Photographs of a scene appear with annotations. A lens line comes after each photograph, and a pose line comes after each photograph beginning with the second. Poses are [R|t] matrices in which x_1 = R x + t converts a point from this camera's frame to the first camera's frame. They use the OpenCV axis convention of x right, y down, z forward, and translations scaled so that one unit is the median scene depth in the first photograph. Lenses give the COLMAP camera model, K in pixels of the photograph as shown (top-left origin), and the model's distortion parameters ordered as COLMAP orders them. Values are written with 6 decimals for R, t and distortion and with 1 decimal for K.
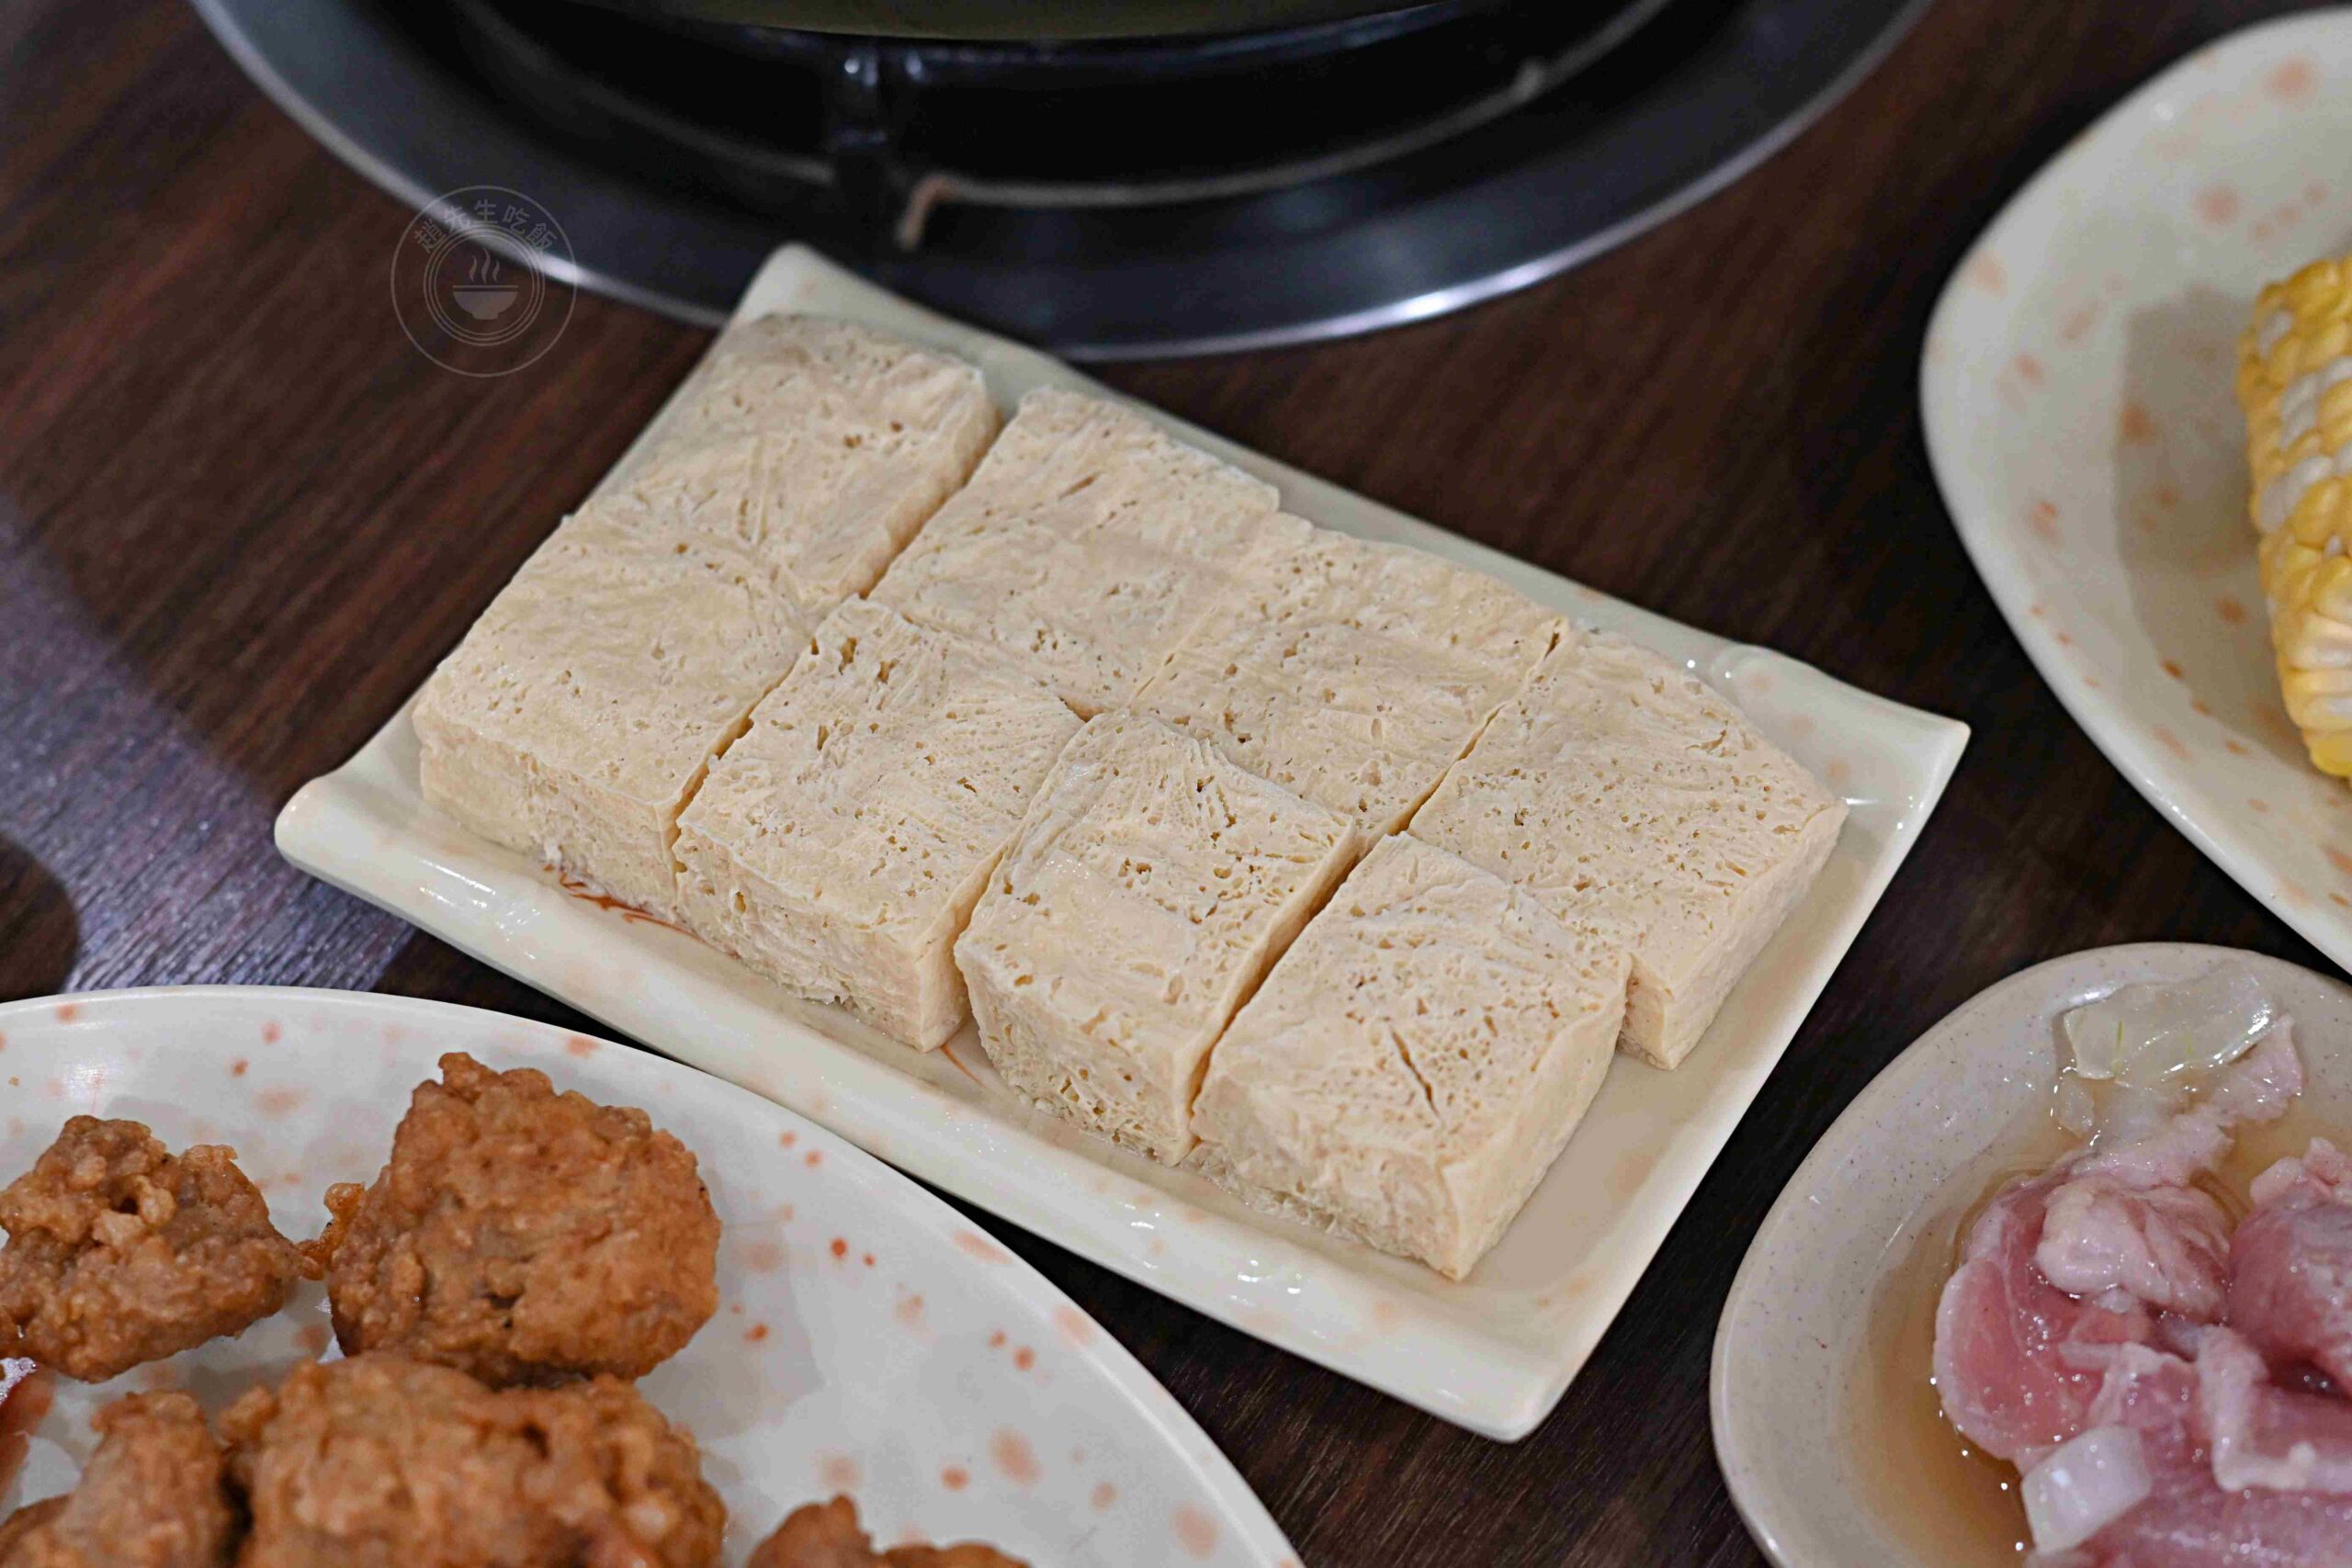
lens RADIAL K [[5066.5, 0, 1176.0], [0, 5066.5, 784.0], [0, 0, 1]] dist [-0.074915, 0.318278]
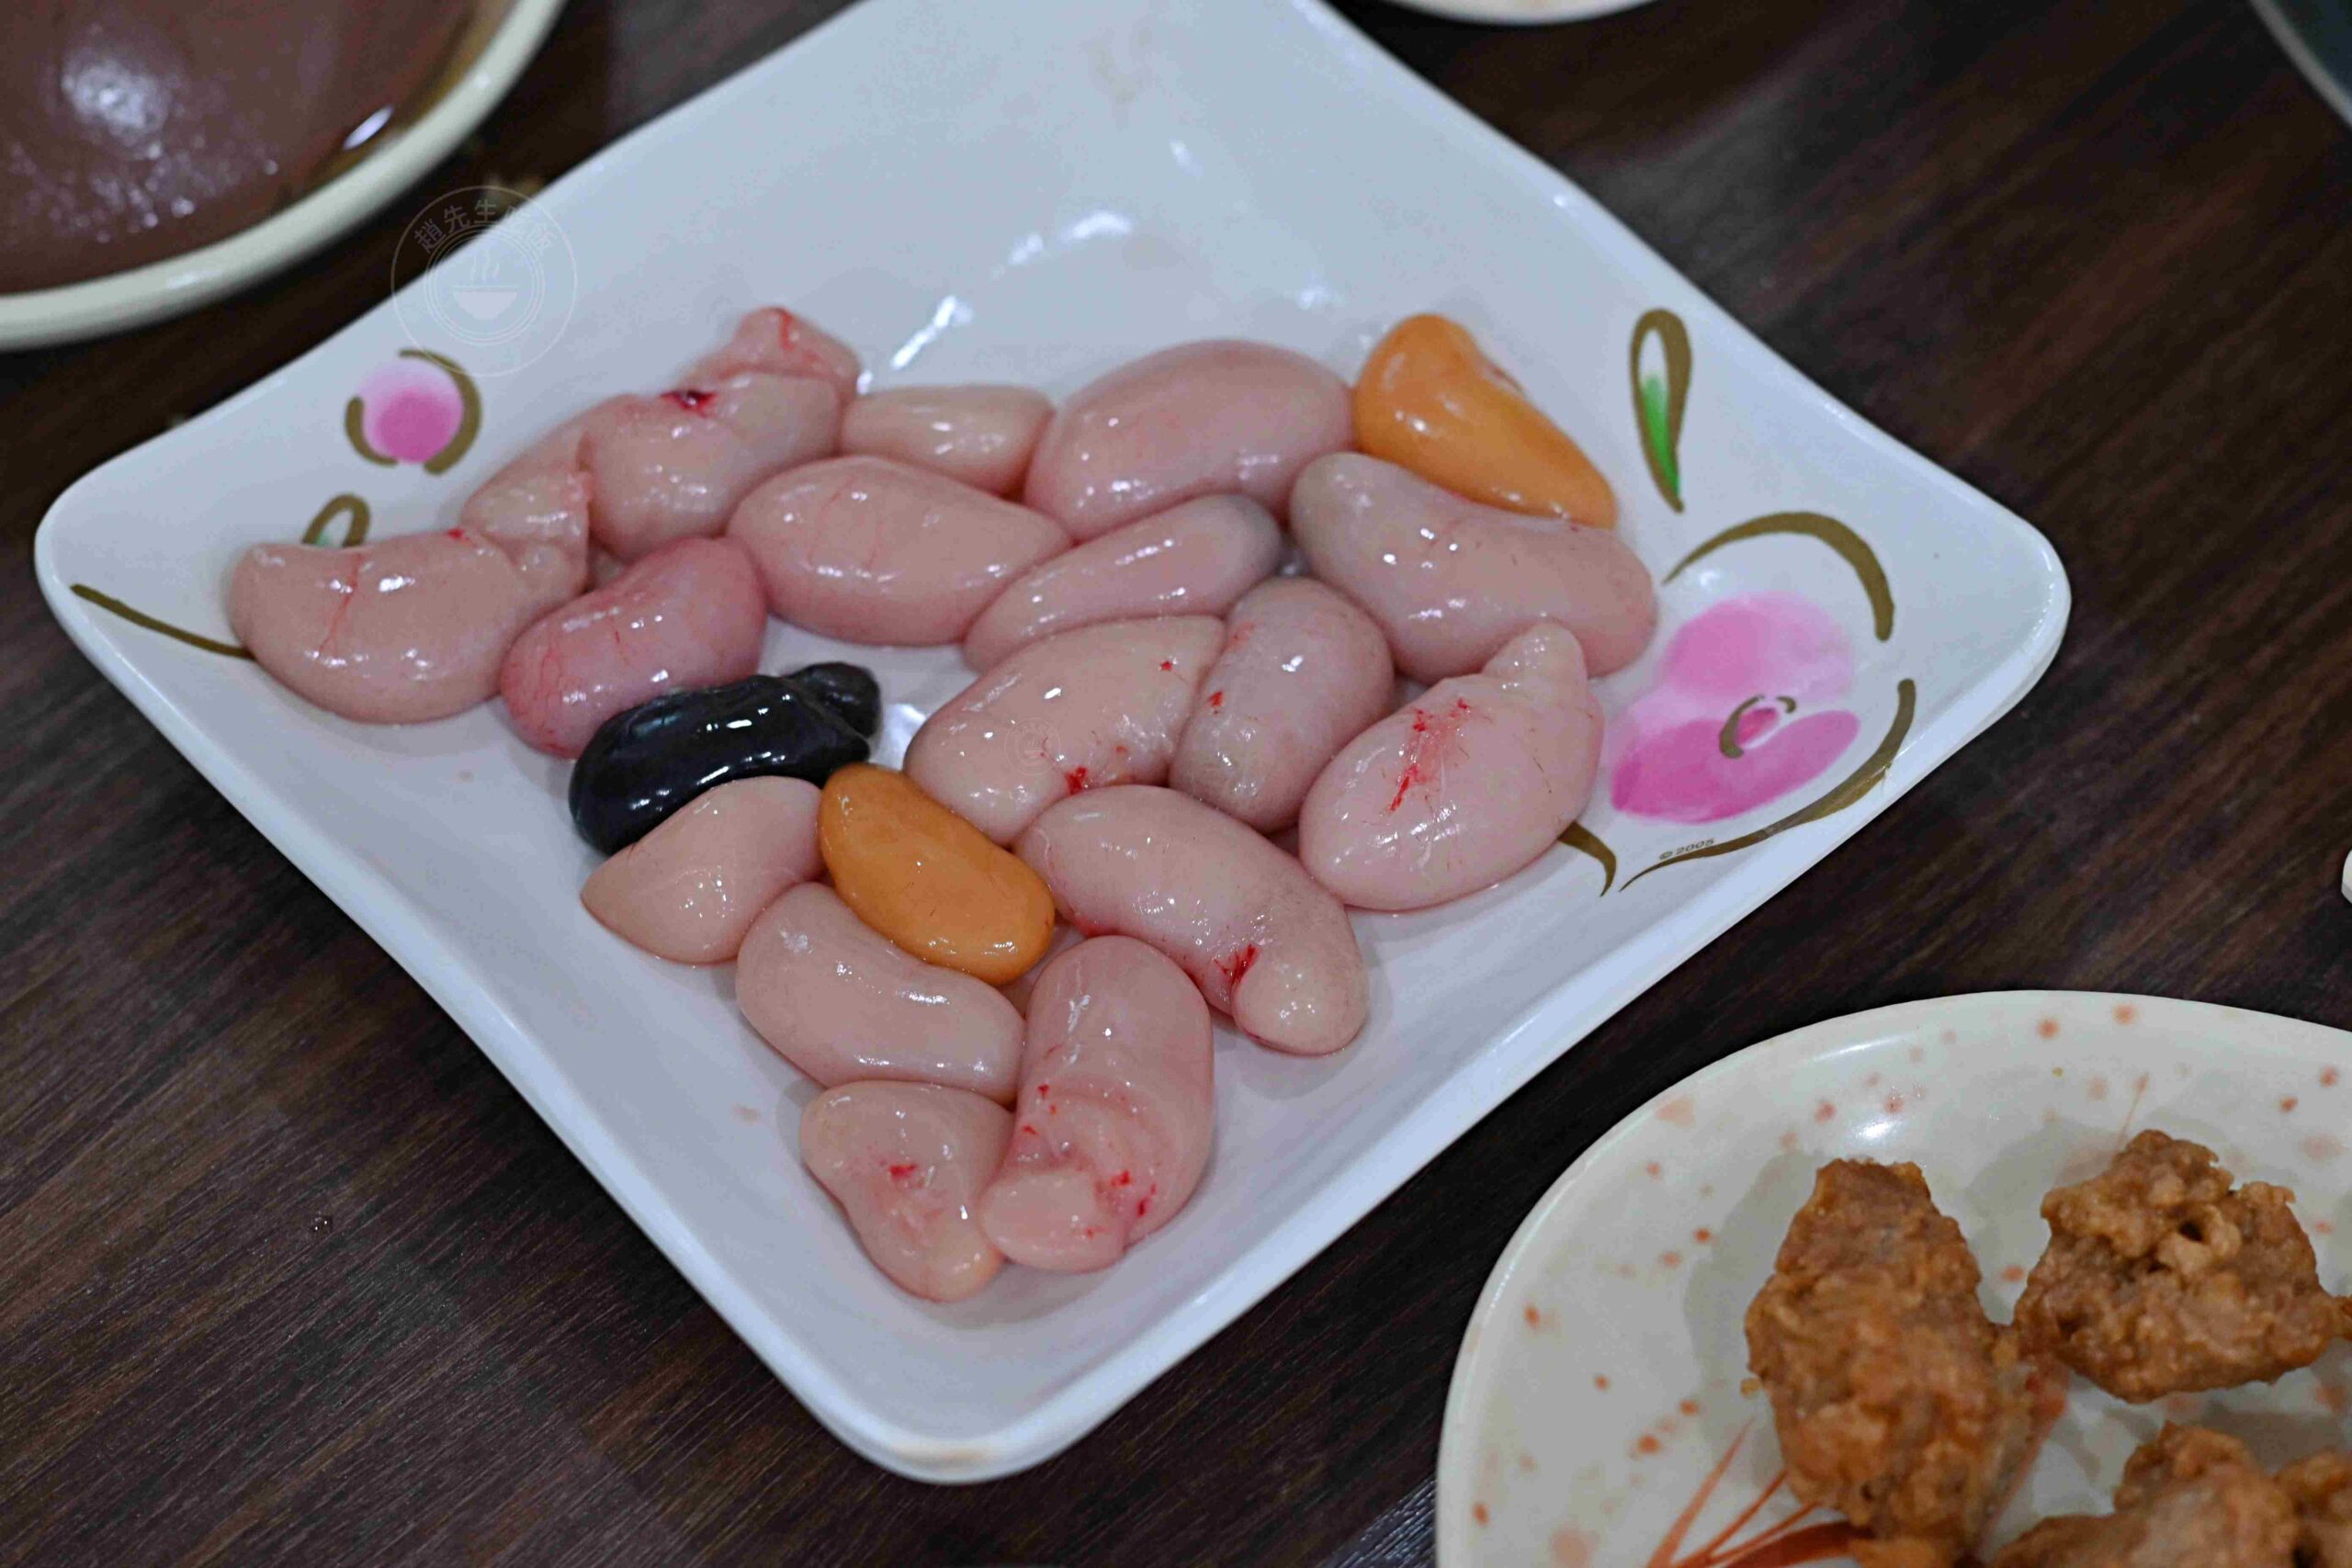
lens RADIAL K [[5066.5, 0, 1176.0], [0, 5066.5, 784.0], [0, 0, 1]] dist [-0.074915, 0.318278]
pose [[0.965930, 0.194893, -0.170283, -0.249086], [-0.187298, 0.980485, 0.059746, -0.023902], [0.178604, -0.025817, 0.983582, -0.000867]]
